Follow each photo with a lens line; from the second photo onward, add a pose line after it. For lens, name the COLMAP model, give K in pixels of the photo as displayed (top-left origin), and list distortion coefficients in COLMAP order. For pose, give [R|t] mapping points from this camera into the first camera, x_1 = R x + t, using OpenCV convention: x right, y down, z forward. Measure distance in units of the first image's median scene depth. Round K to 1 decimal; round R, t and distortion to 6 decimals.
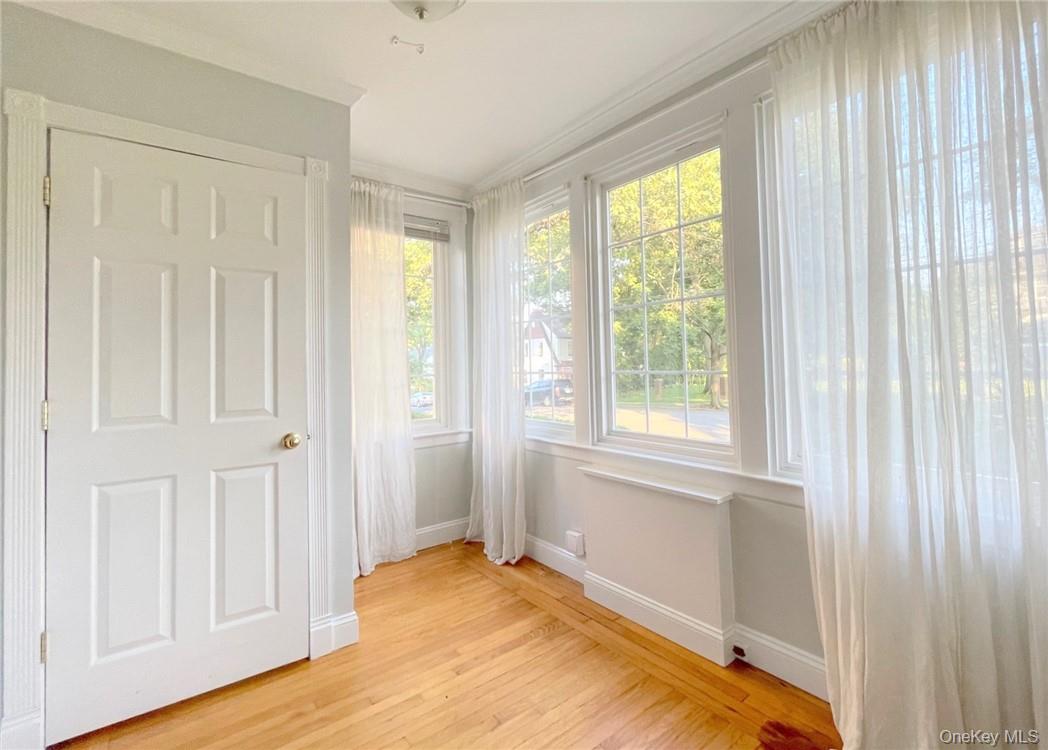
lens RADIAL K [[493.7, 0, 555.8], [0, 493.7, 346.9], [0, 0, 1]] dist [0.000648, 0.001380]
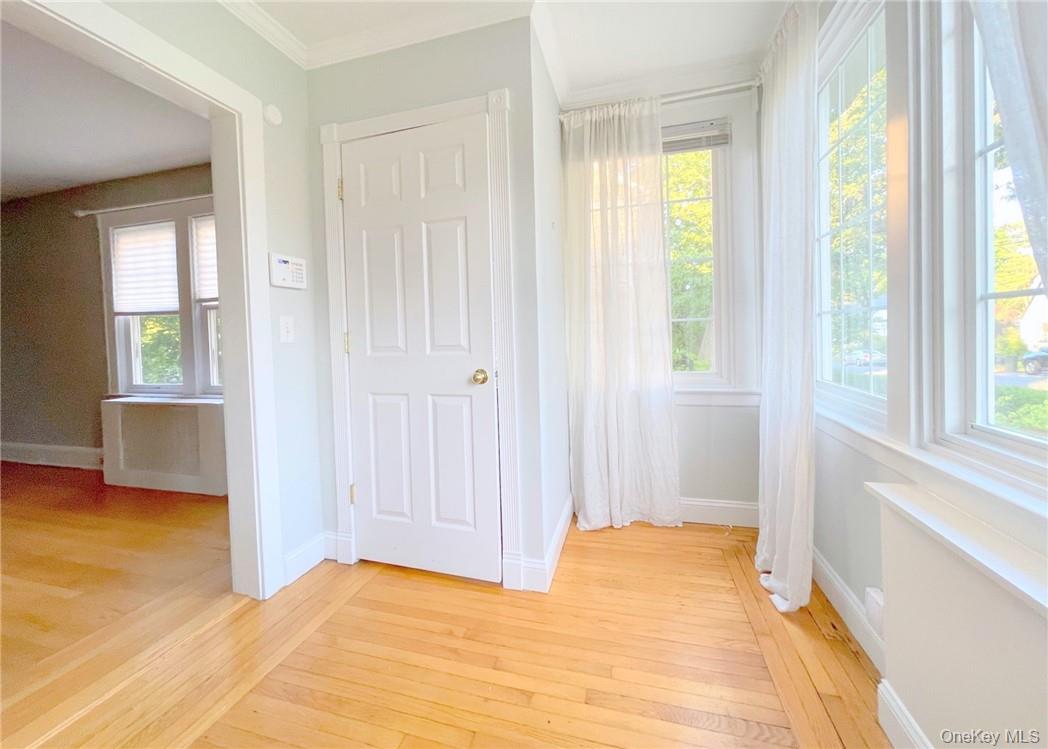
lens RADIAL K [[433.9, 0, 512.7], [0, 433.9, 343.1], [0, 0, 1]] dist [0.002398, 0.000918]
pose [[0.565835, 0.028072, -0.824040, 0.213238], [0.041002, 0.997226, 0.062126, 0.052893], [0.823498, -0.068940, 0.563115, 0.444123]]
